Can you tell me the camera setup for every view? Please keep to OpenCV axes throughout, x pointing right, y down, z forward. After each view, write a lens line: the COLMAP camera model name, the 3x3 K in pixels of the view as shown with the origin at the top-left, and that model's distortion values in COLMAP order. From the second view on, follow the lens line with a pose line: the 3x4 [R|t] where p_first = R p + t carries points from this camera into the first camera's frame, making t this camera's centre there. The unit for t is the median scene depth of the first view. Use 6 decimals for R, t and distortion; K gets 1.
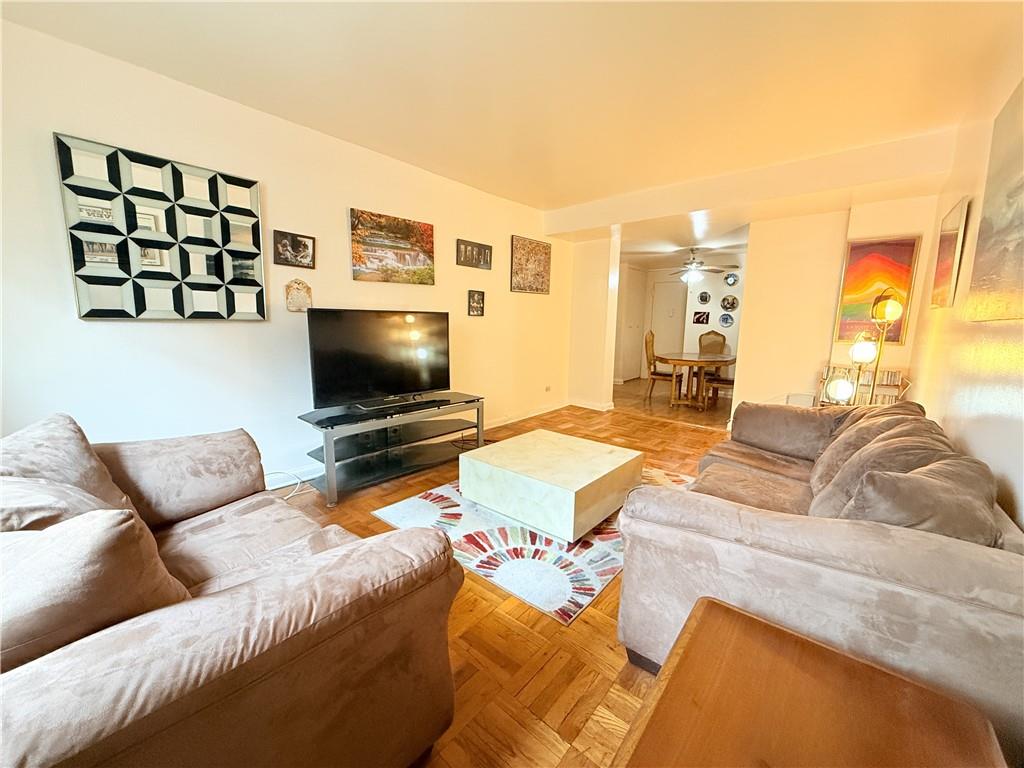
lens RADIAL K [[407.7, 0, 512.0], [0, 407.7, 384.0], [0, 0, 1]] dist [0.000998, 0.000049]
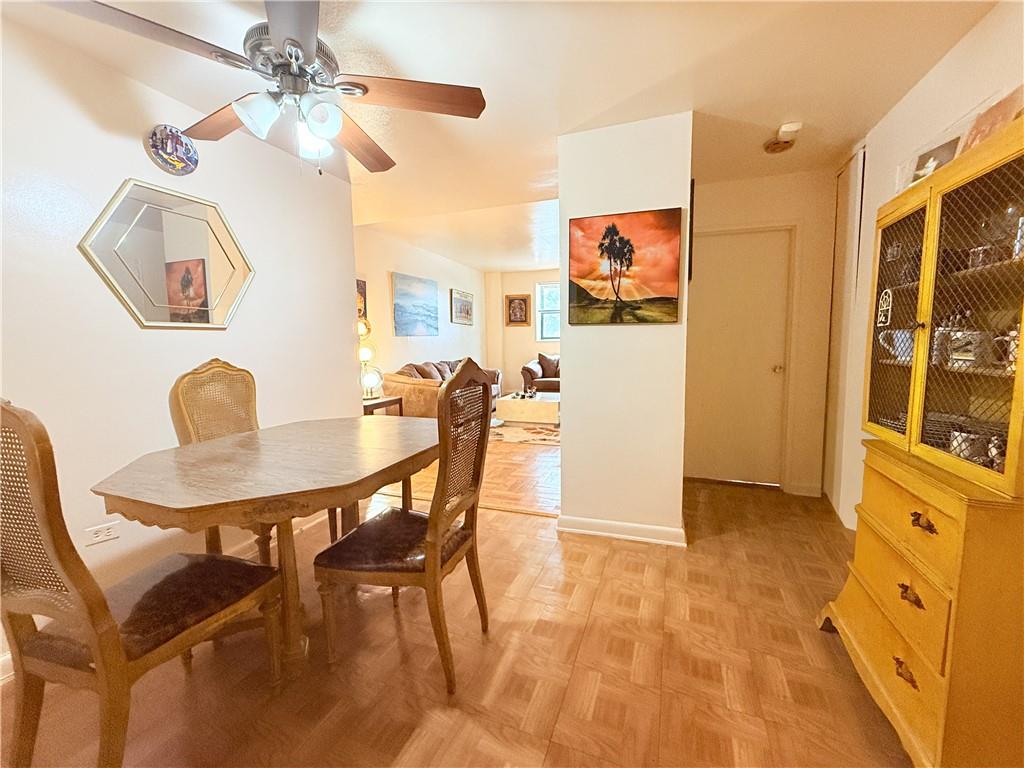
lens RADIAL K [[407.7, 0, 512.0], [0, 407.7, 384.0], [0, 0, 1]] dist [0.000998, 0.000049]
pose [[-0.941325, 0.038516, -0.335297, 0.583408], [-0.048118, 0.968003, 0.246282, -0.258869], [0.334054, 0.247965, -0.909352, 1.800517]]
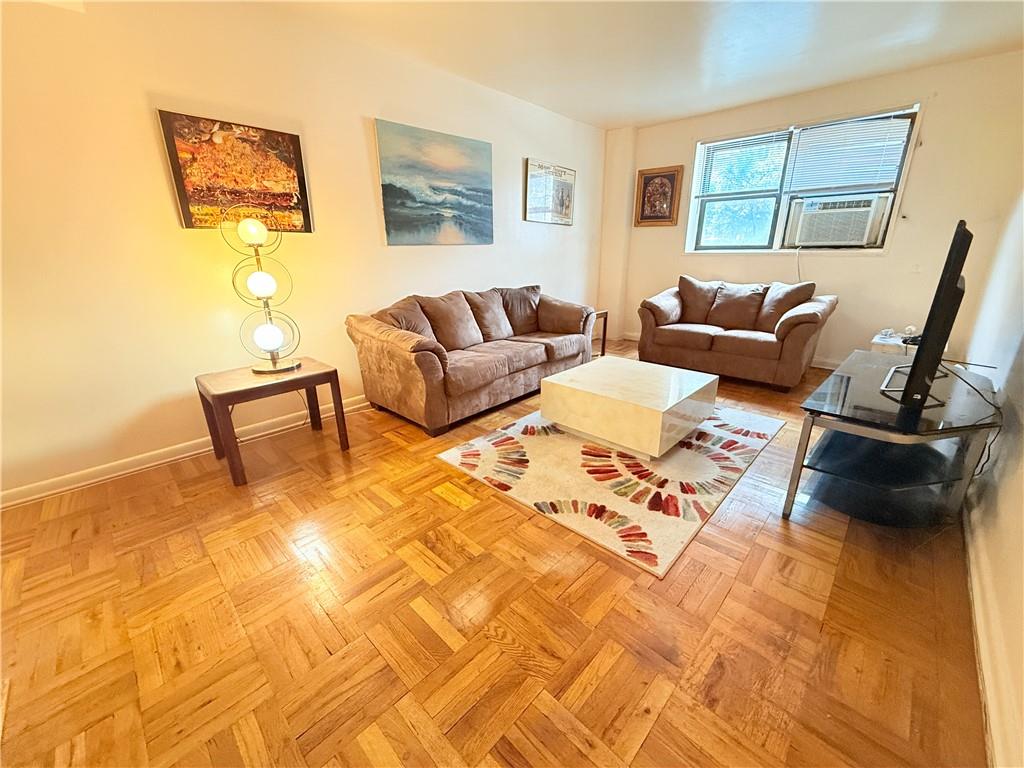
lens RADIAL K [[407.7, 0, 512.0], [0, 407.7, 384.0], [0, 0, 1]] dist [0.000998, 0.000049]
pose [[-0.998048, -0.021516, 0.058623, 0.211963], [0.007921, 0.887564, 0.460616, -0.184923], [-0.061942, 0.460182, -0.885661, 1.211063]]
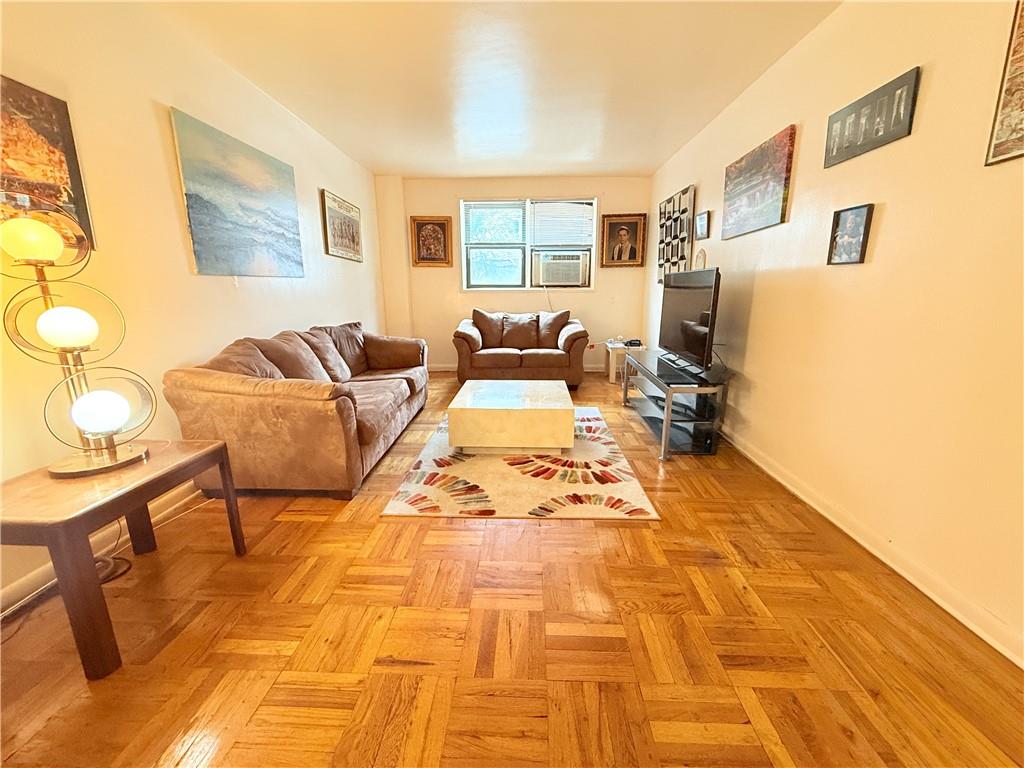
lens RADIAL K [[407.7, 0, 512.0], [0, 407.7, 384.0], [0, 0, 1]] dist [0.000998, 0.000049]
pose [[-0.791025, 0.129958, -0.597821, 0.504749], [-0.101059, 0.935996, 0.337192, -0.157774], [0.603379, 0.327143, -0.727263, 1.152843]]
